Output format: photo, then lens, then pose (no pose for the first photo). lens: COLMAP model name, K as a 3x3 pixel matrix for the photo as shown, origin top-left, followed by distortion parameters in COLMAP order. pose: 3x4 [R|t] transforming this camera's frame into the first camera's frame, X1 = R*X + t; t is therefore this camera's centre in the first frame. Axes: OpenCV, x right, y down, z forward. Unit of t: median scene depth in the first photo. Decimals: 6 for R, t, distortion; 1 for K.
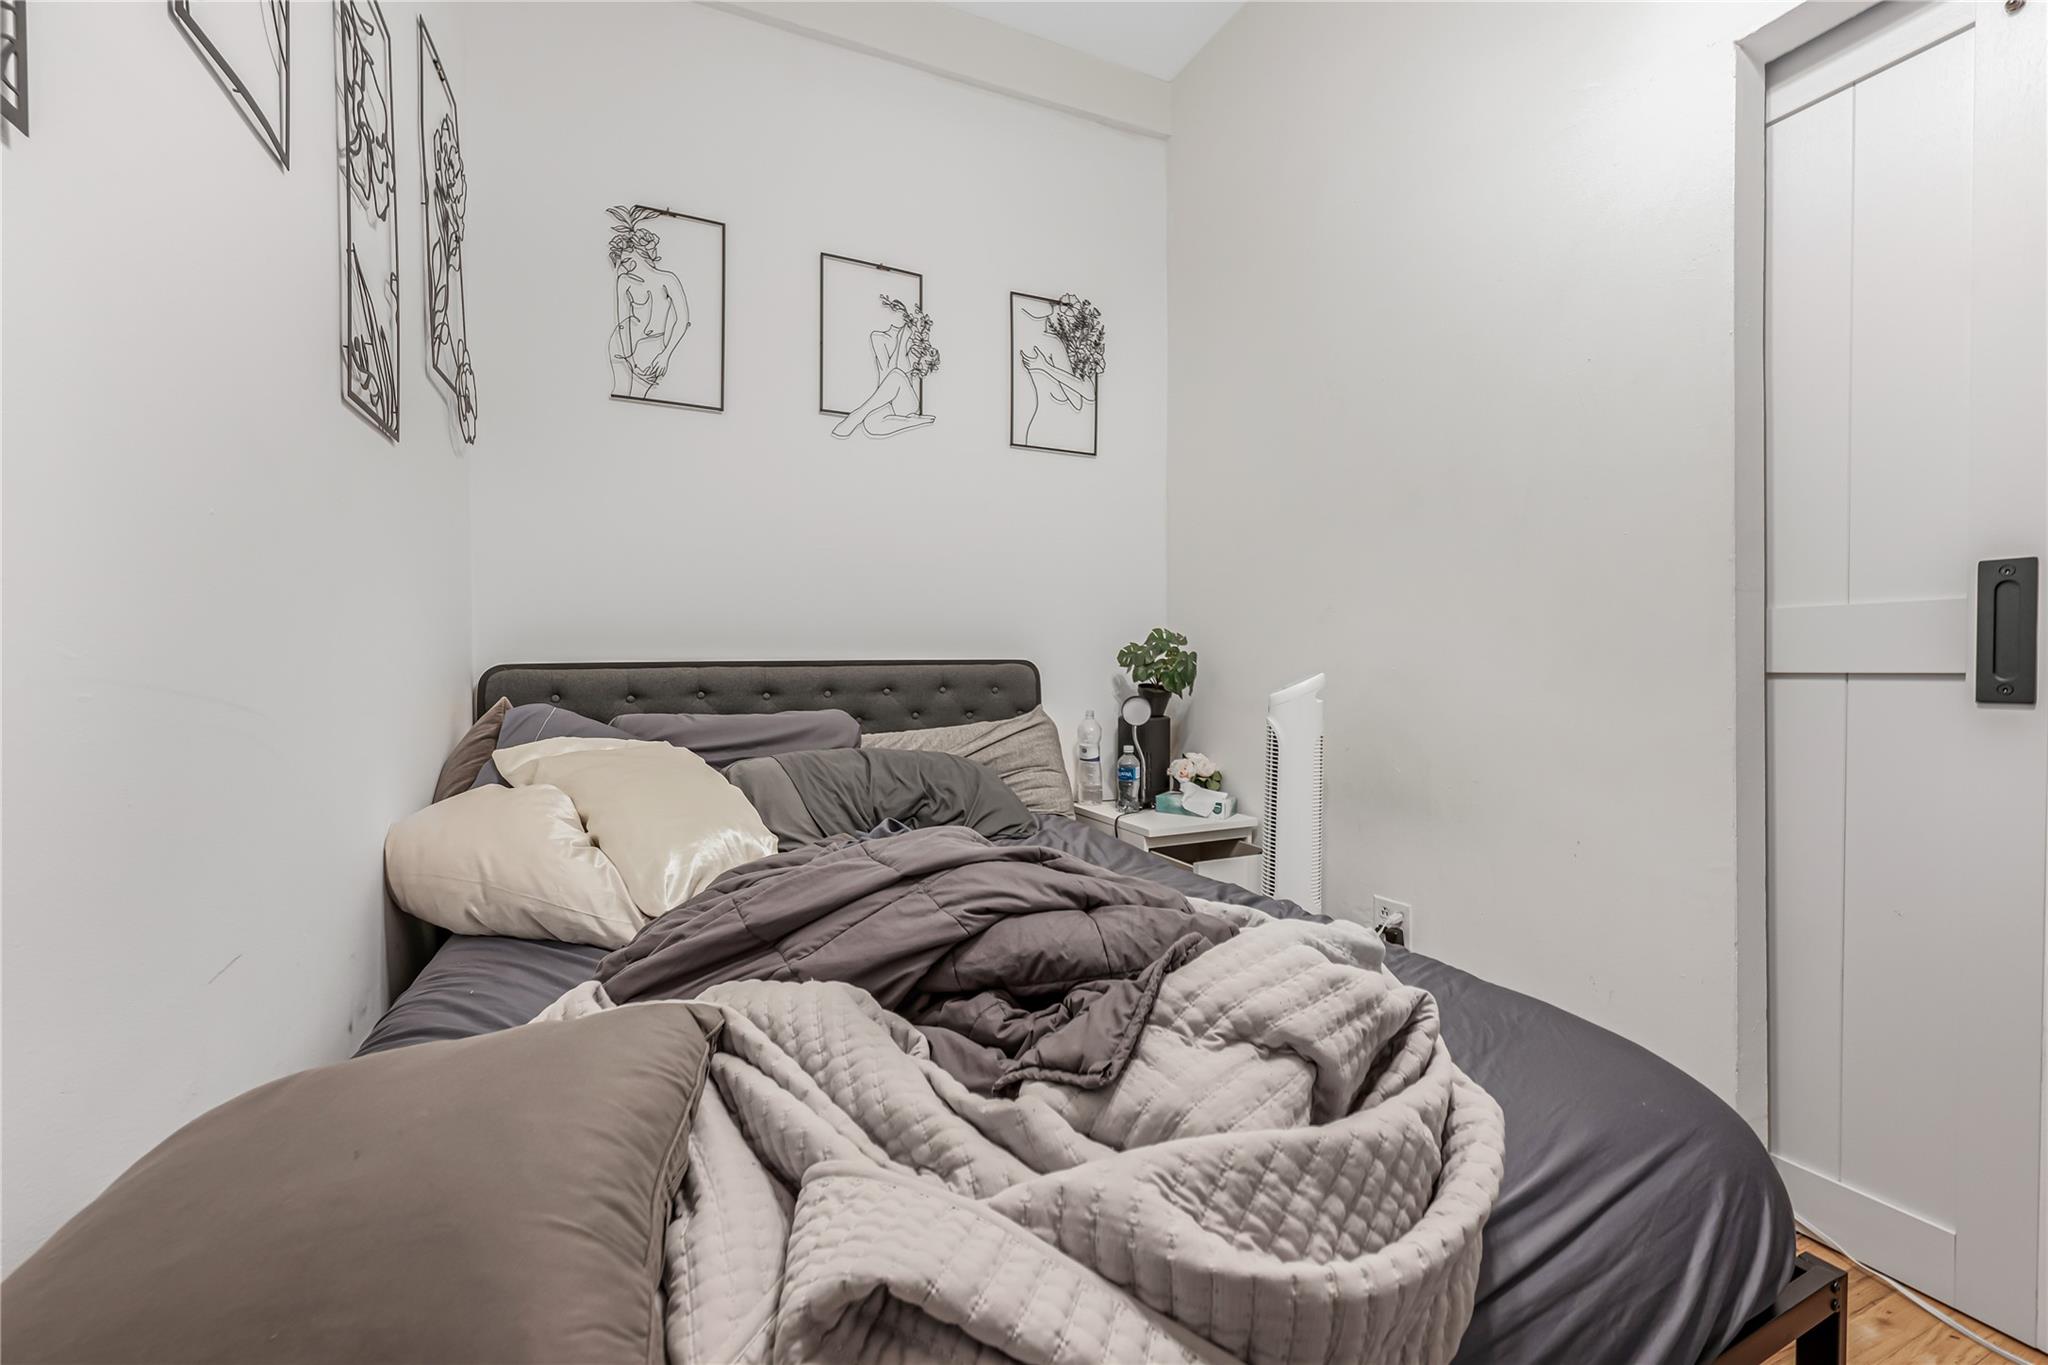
lens RADIAL K [[820.0, 0, 1021.6], [0, 820.0, 675.4], [0, 0, 1]] dist [0.002718, -0.000586]
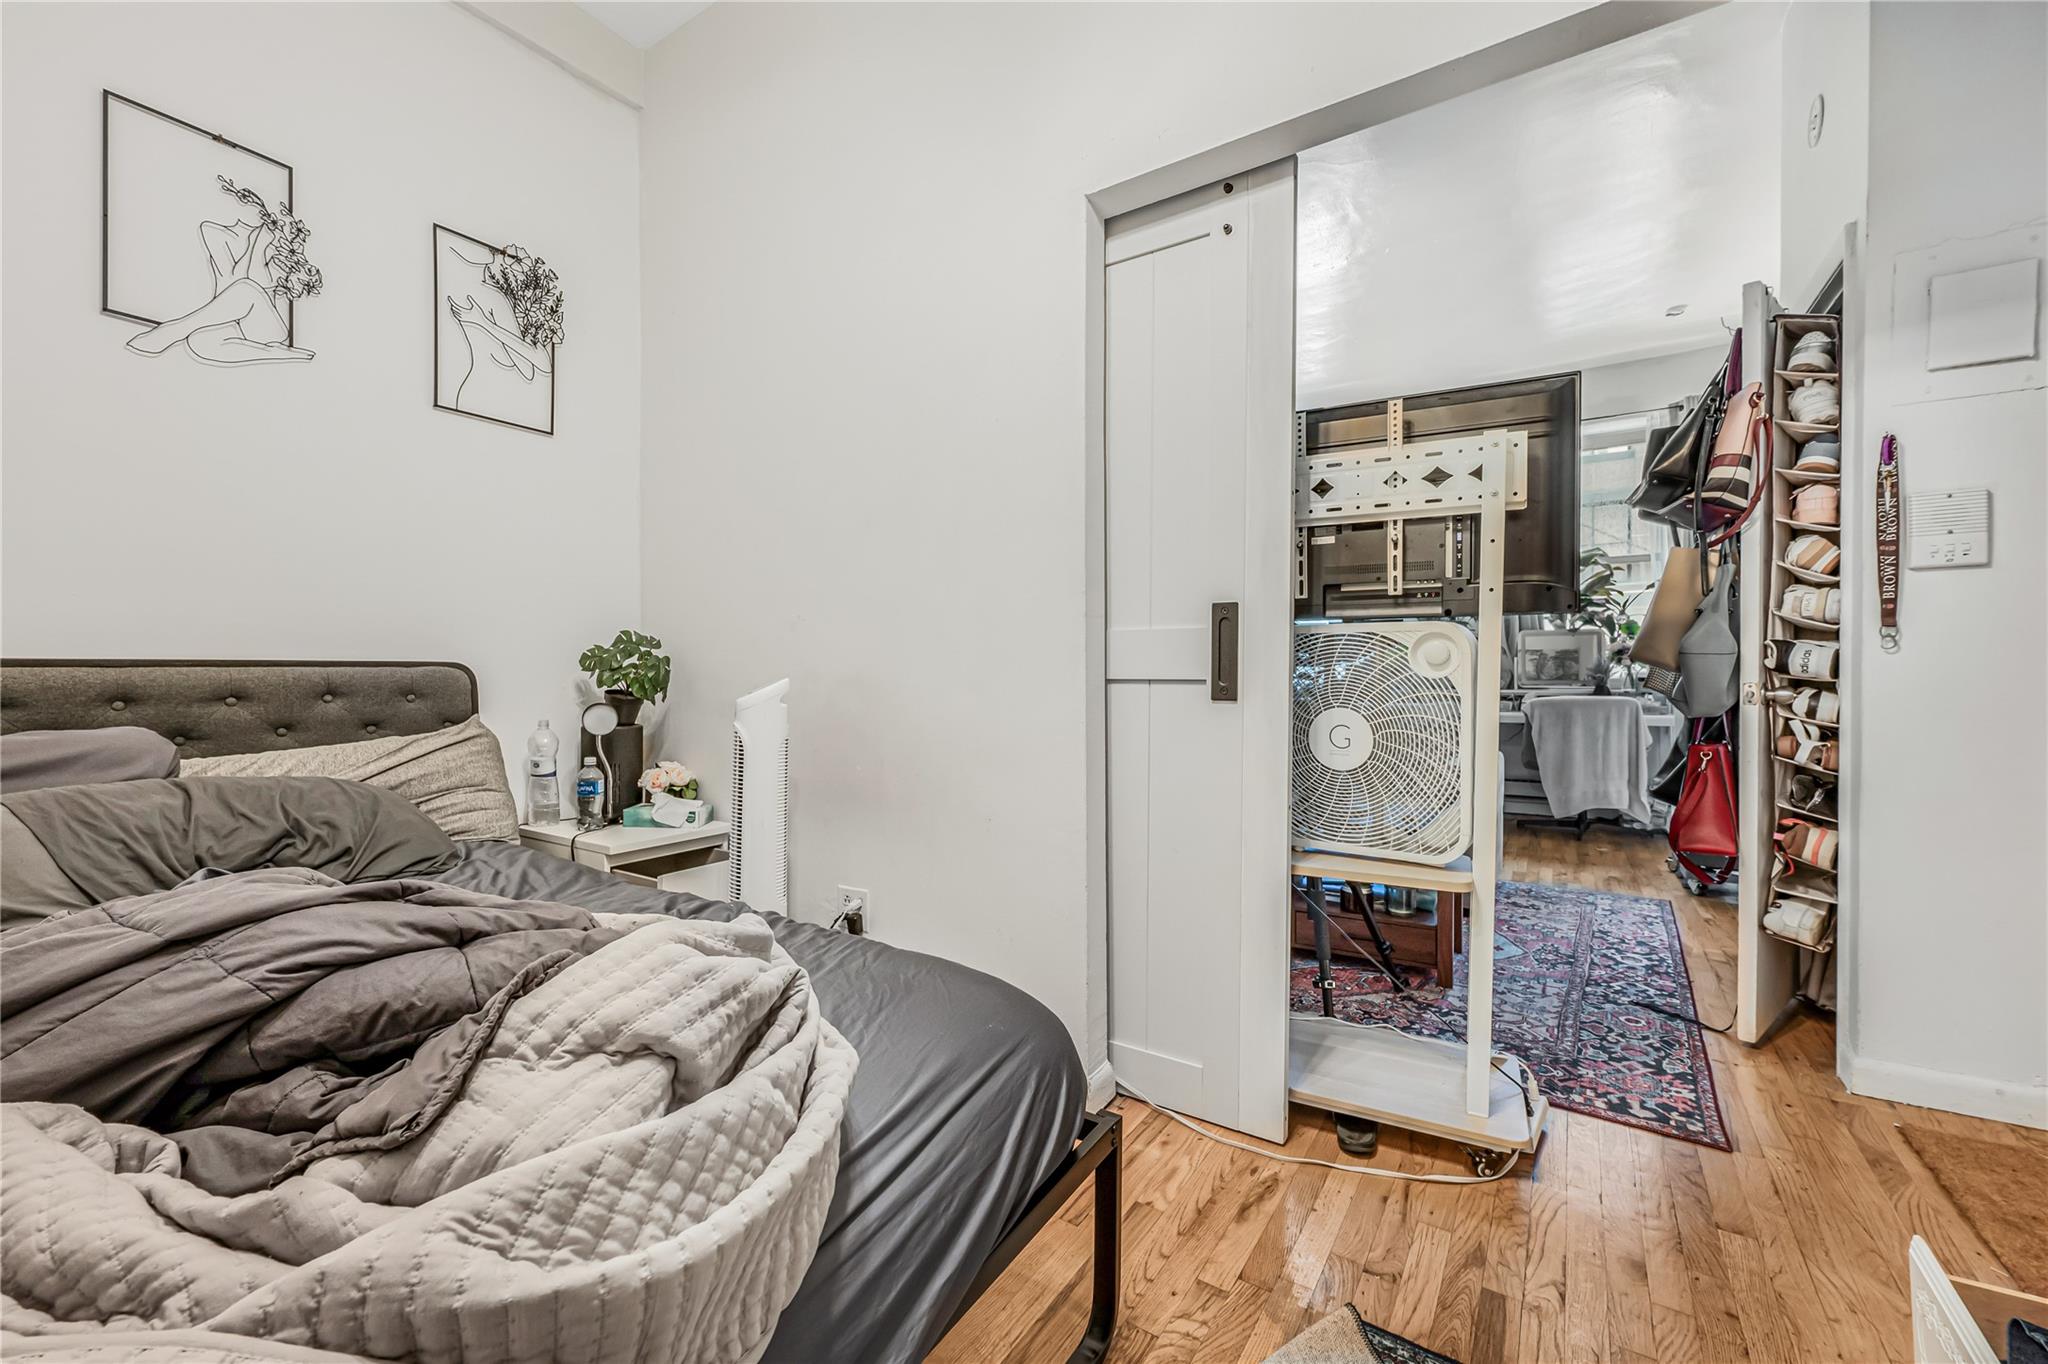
lens RADIAL K [[820.0, 0, 1018.9], [0, 820.0, 681.2], [0, 0, 1]] dist [0.002718, -0.000586]
pose [[0.850948, 0.001701, 0.525248, 0.108737], [-0.001493, 0.999999, -0.000820, 0.001463], [-0.525248, -0.000086, 0.850949, -0.058488]]
